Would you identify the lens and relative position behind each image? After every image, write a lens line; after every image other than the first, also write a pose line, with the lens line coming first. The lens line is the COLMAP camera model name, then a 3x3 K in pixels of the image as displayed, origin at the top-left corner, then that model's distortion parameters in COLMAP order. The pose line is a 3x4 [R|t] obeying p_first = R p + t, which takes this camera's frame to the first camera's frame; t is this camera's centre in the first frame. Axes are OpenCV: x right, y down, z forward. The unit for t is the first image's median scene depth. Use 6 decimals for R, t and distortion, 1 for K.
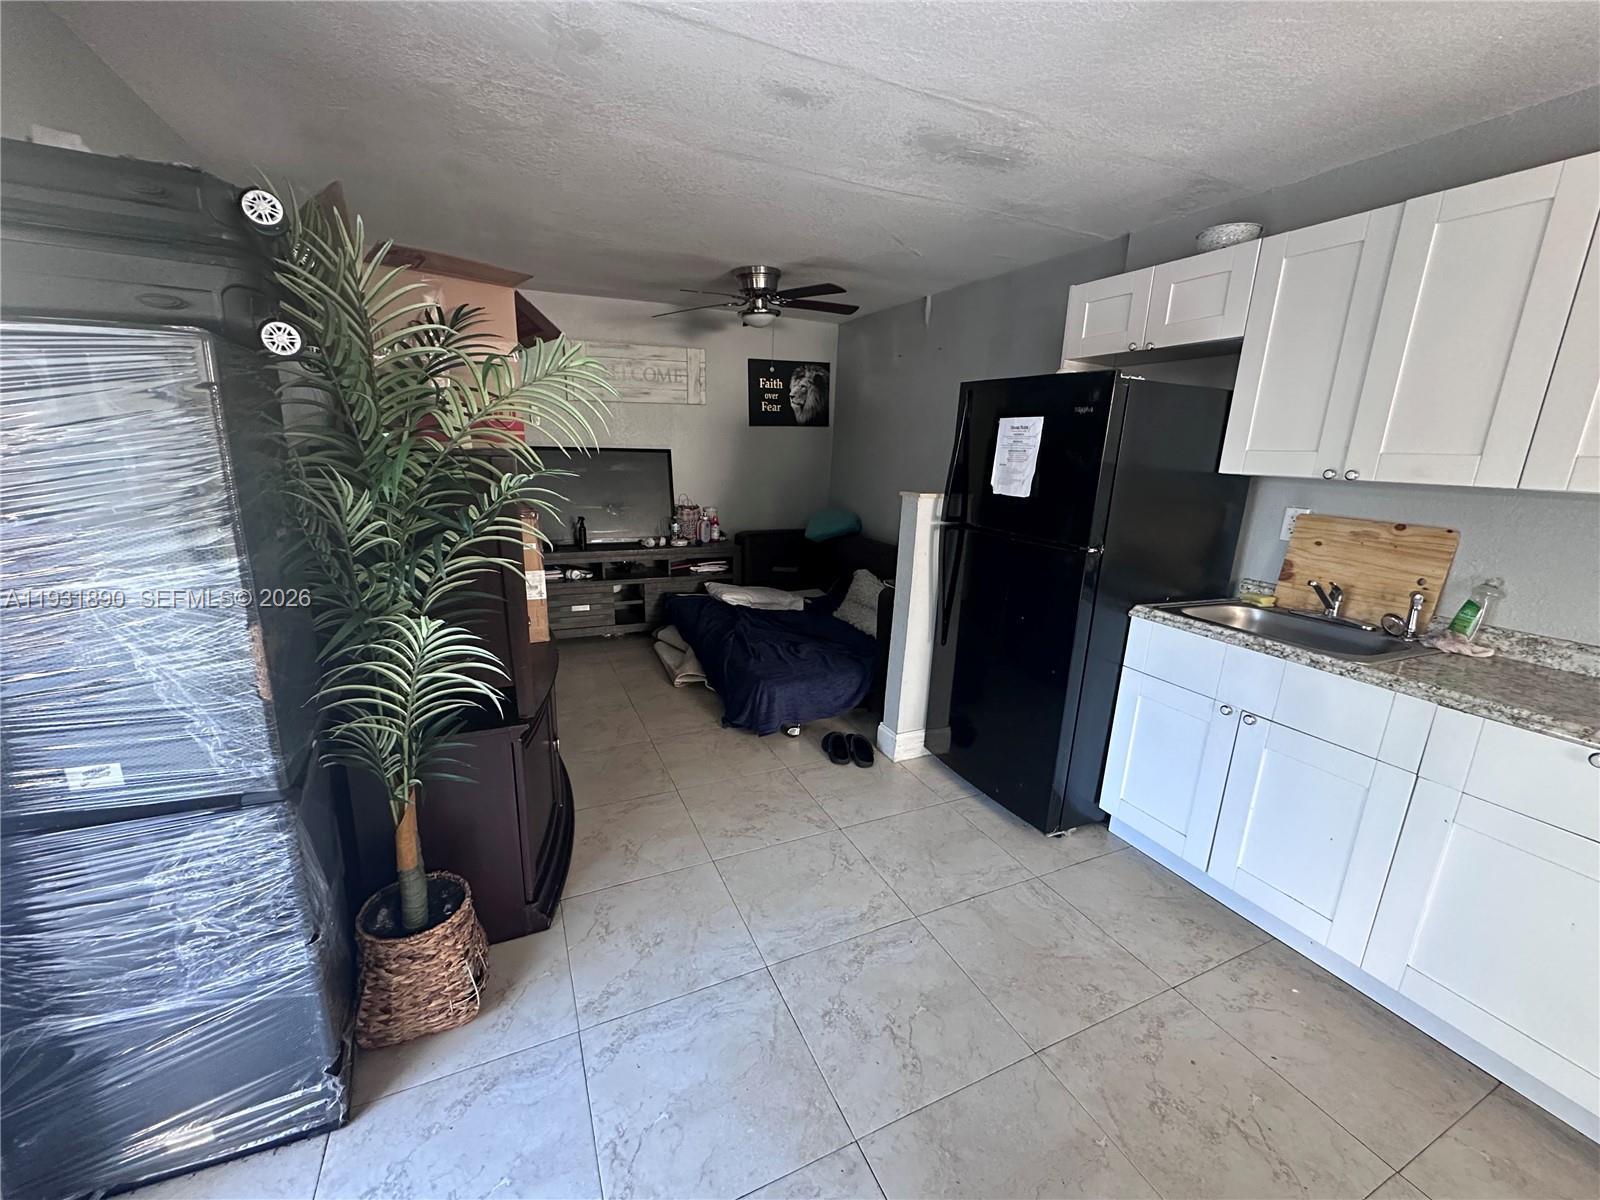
lens RADIAL K [[643.2, 0, 794.6], [0, 643.2, 599.6], [0, 0, 1]] dist [0.001865, -0.005558]
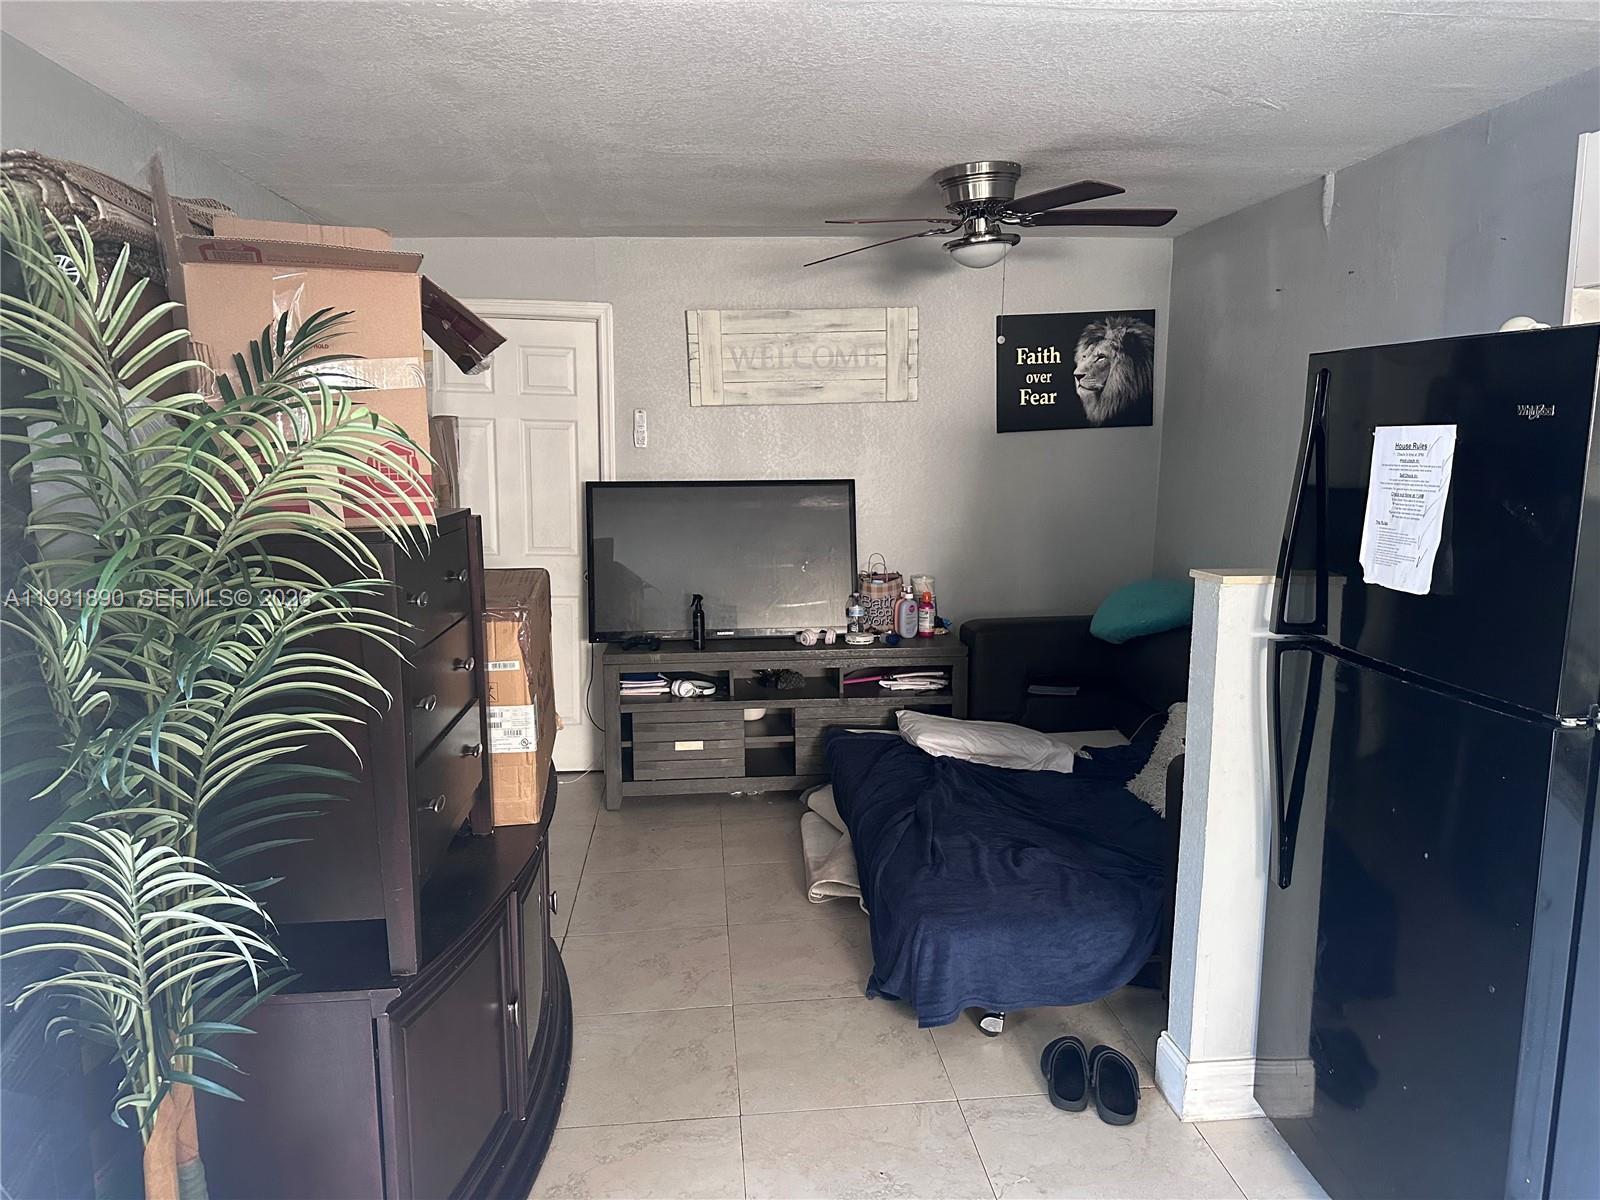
lens RADIAL K [[1108.4, 0, 799.9], [0, 1108.4, 604.6], [0, 0, 1]] dist [0.140305, -0.215886]
pose [[0.944833, 0.012019, -0.327333, 0.121229], [-0.043100, 0.995200, -0.087865, -0.036741], [0.324705, 0.097126, 0.940815, 0.052711]]
